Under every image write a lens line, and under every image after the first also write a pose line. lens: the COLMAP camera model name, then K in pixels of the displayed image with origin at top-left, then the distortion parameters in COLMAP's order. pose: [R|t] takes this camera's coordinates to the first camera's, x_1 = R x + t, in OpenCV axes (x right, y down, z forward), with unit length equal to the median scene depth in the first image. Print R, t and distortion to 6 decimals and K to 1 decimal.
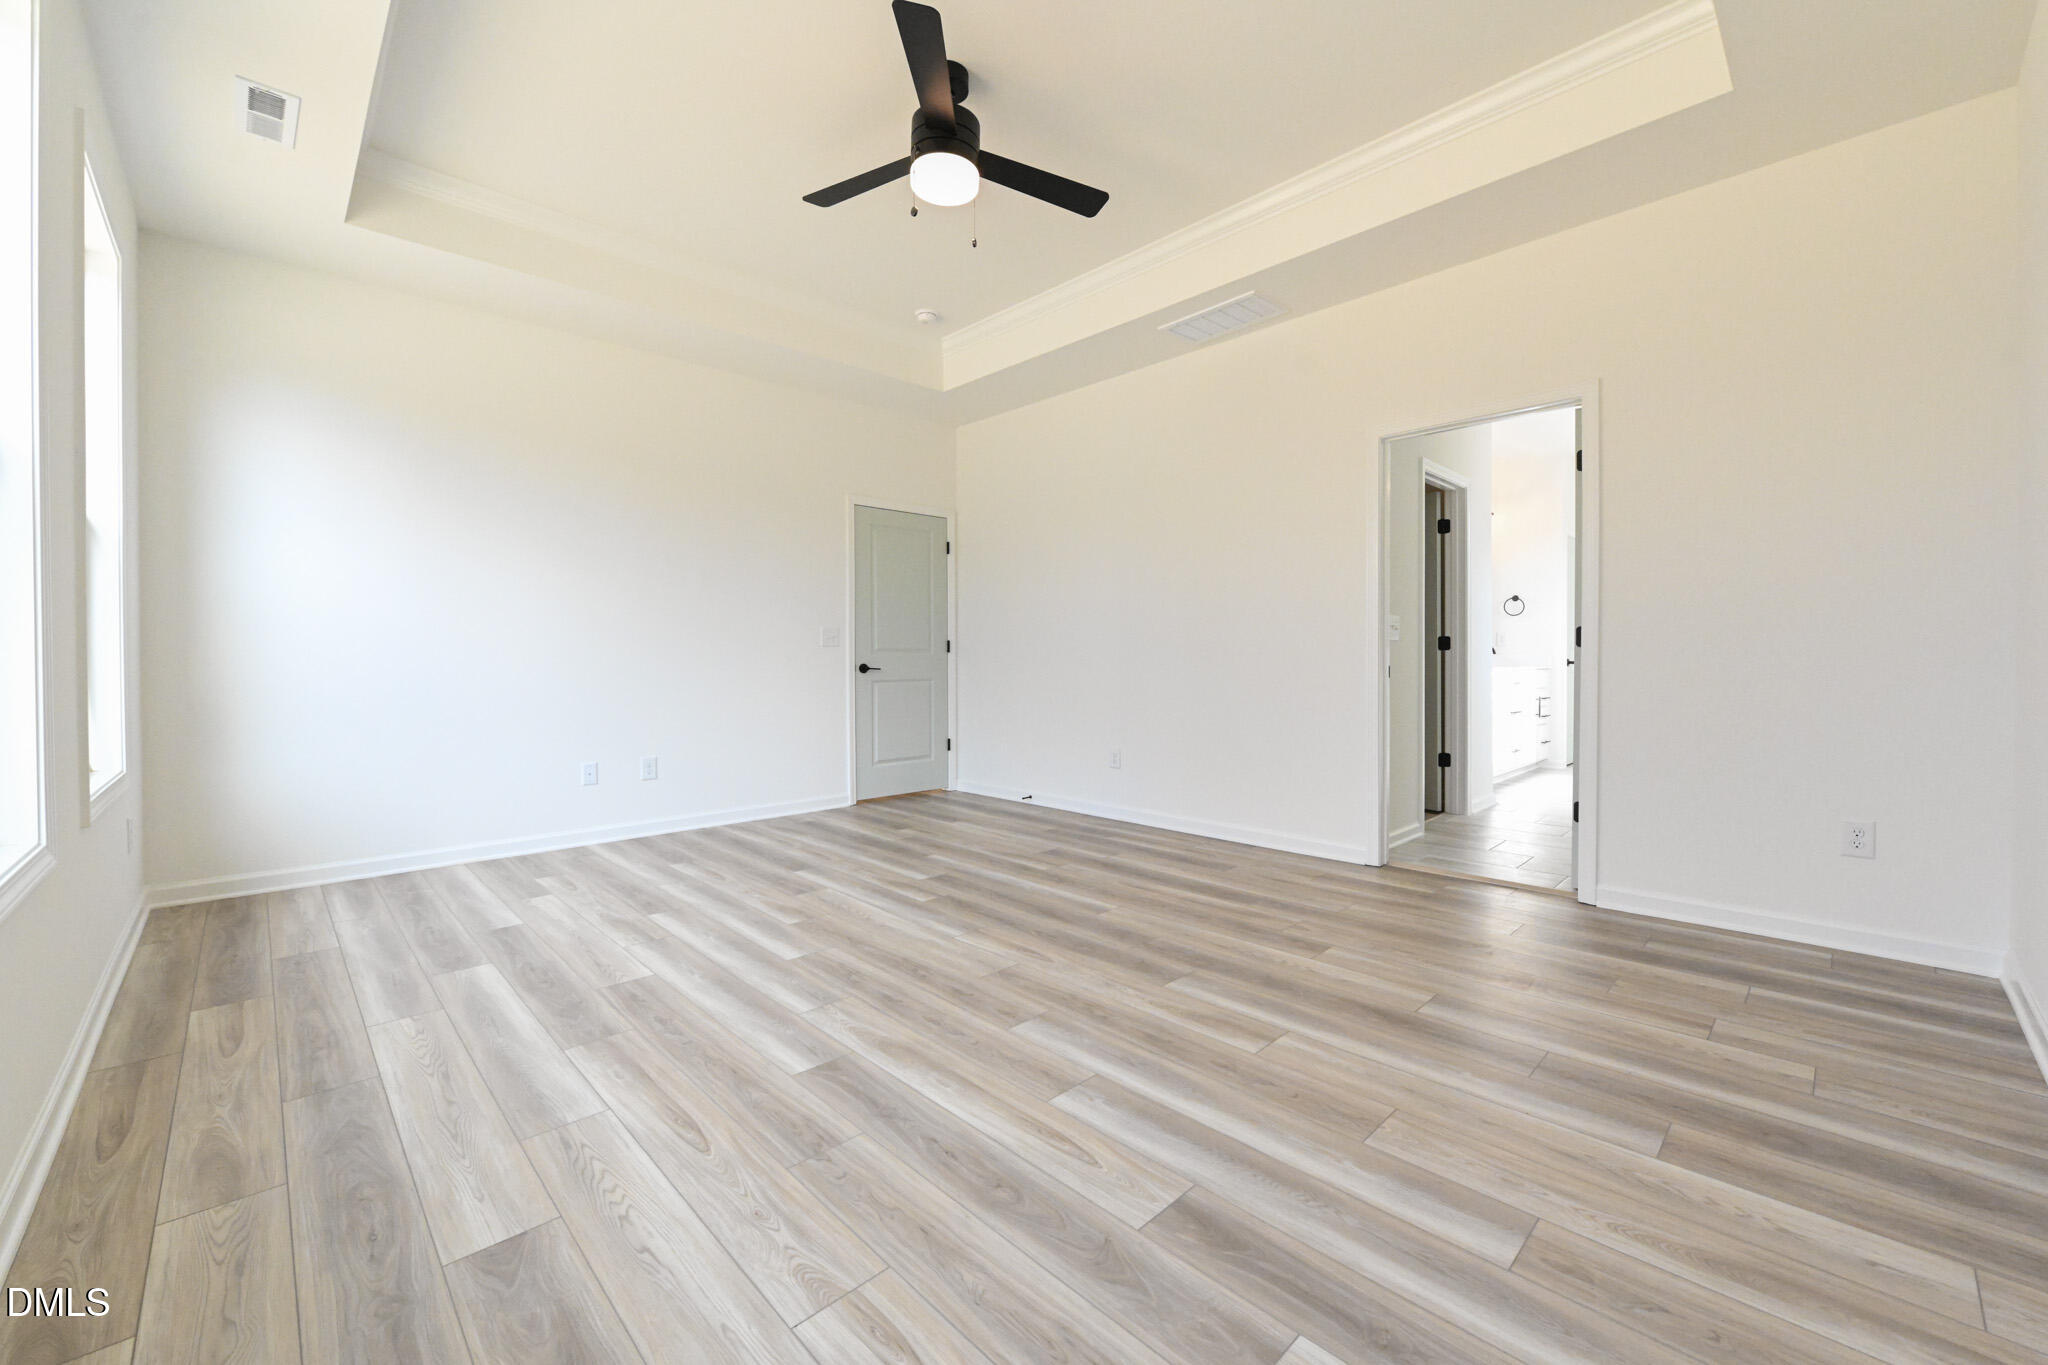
lens RADIAL K [[814.7, 0, 1023.1], [0, 814.7, 670.6], [0, 0, 1]] dist [-0.010541, -0.000698]
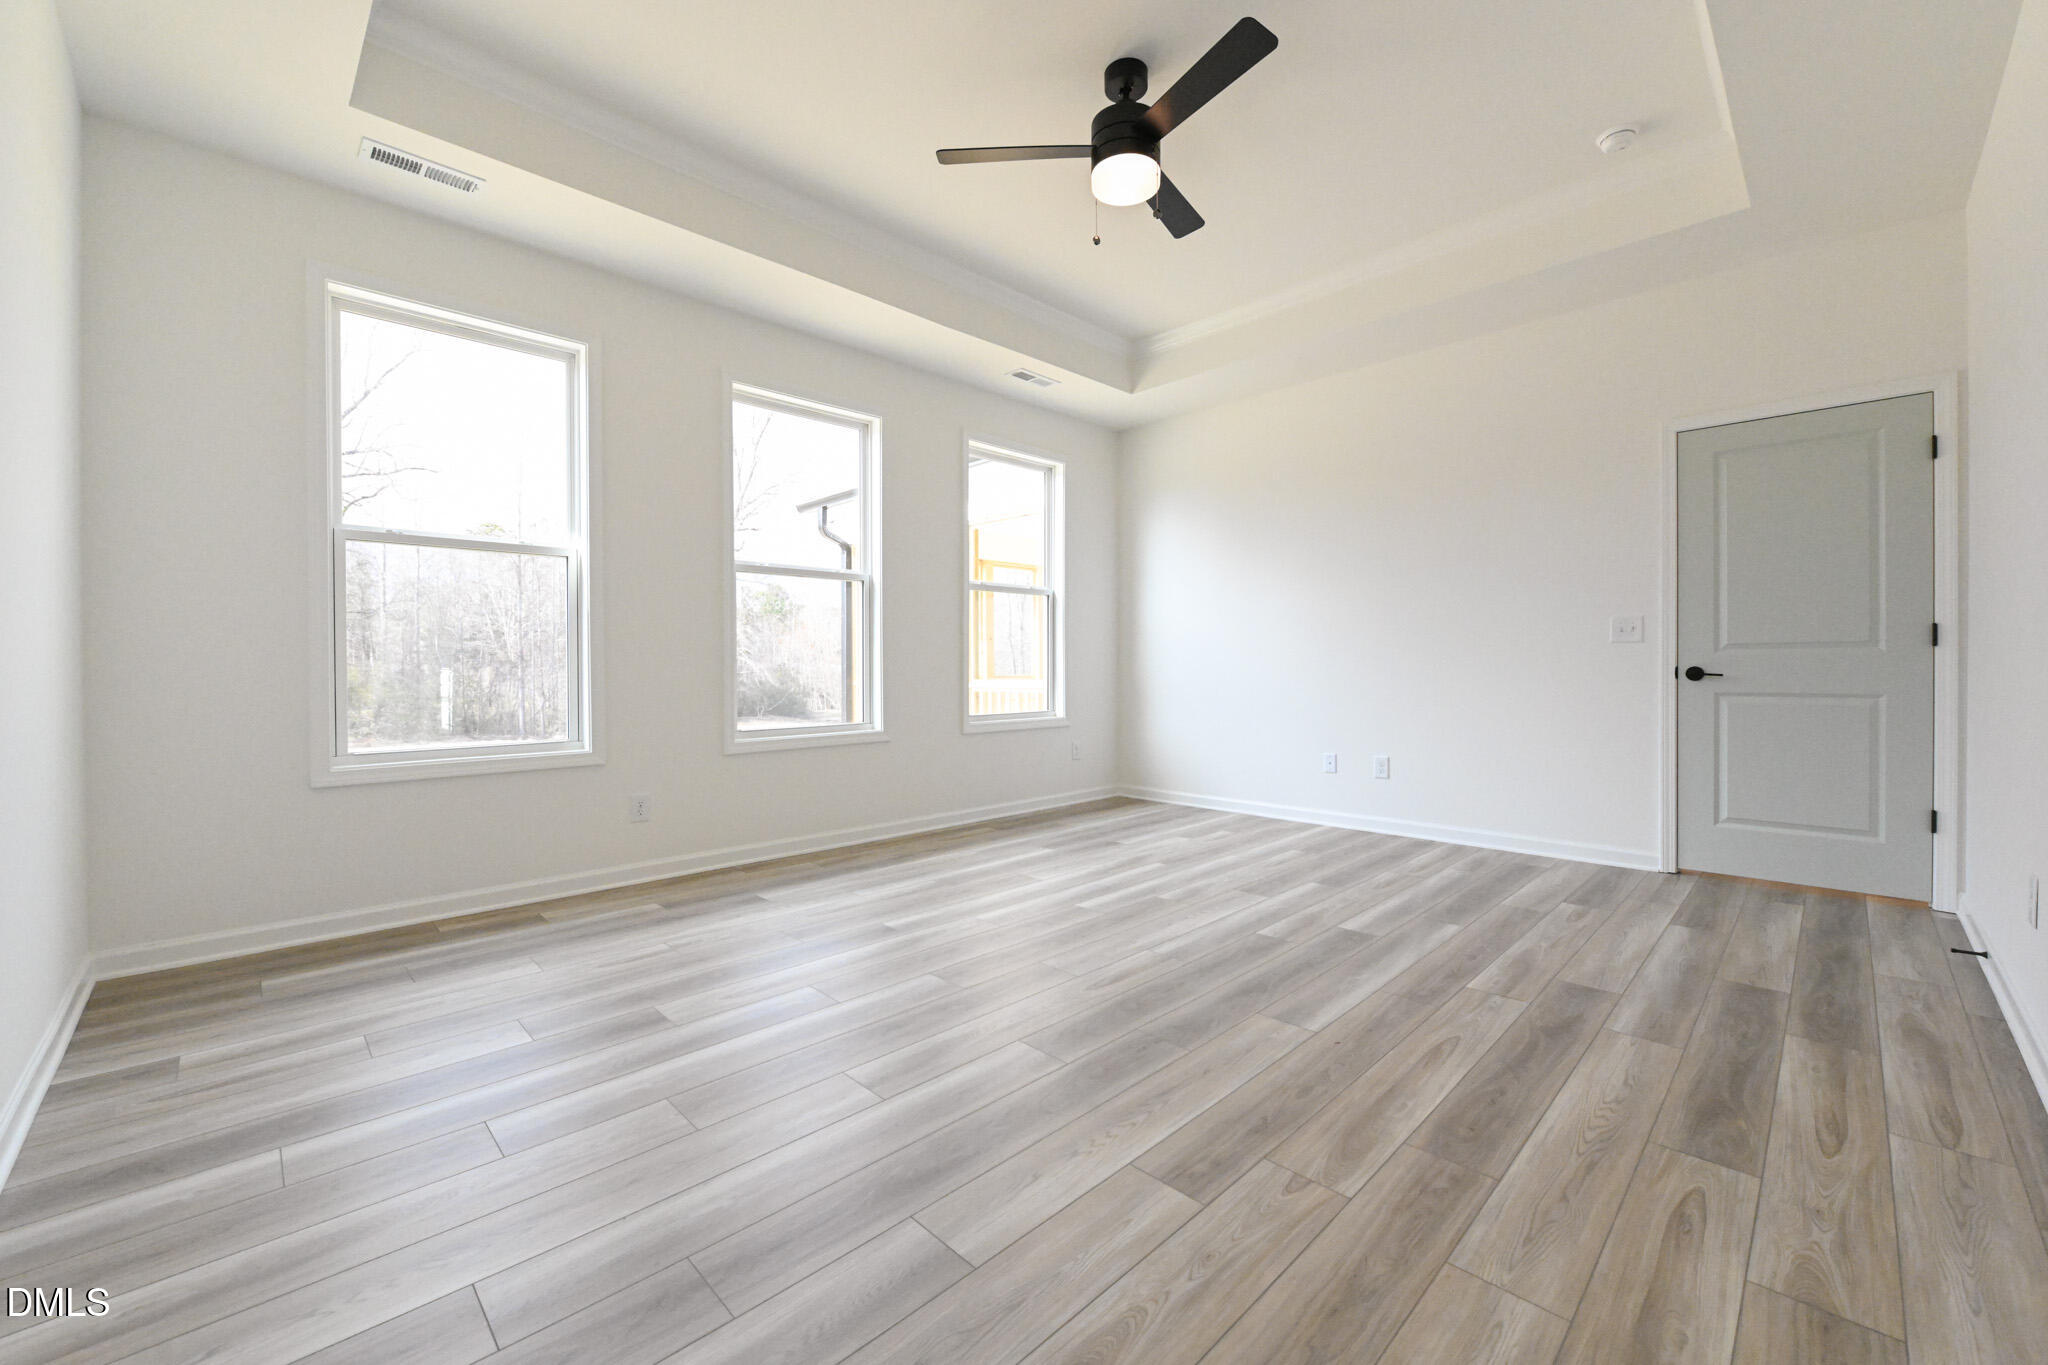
lens RADIAL K [[825.6, 0, 1041.2], [0, 825.6, 672.5], [0, 0, 1]] dist [-0.000550, -0.000370]
pose [[0.012430, 0.015781, -0.999798, 0.835019], [-0.009545, 0.999832, 0.015663, -0.016176], [0.999877, 0.009348, 0.012578, 0.803347]]
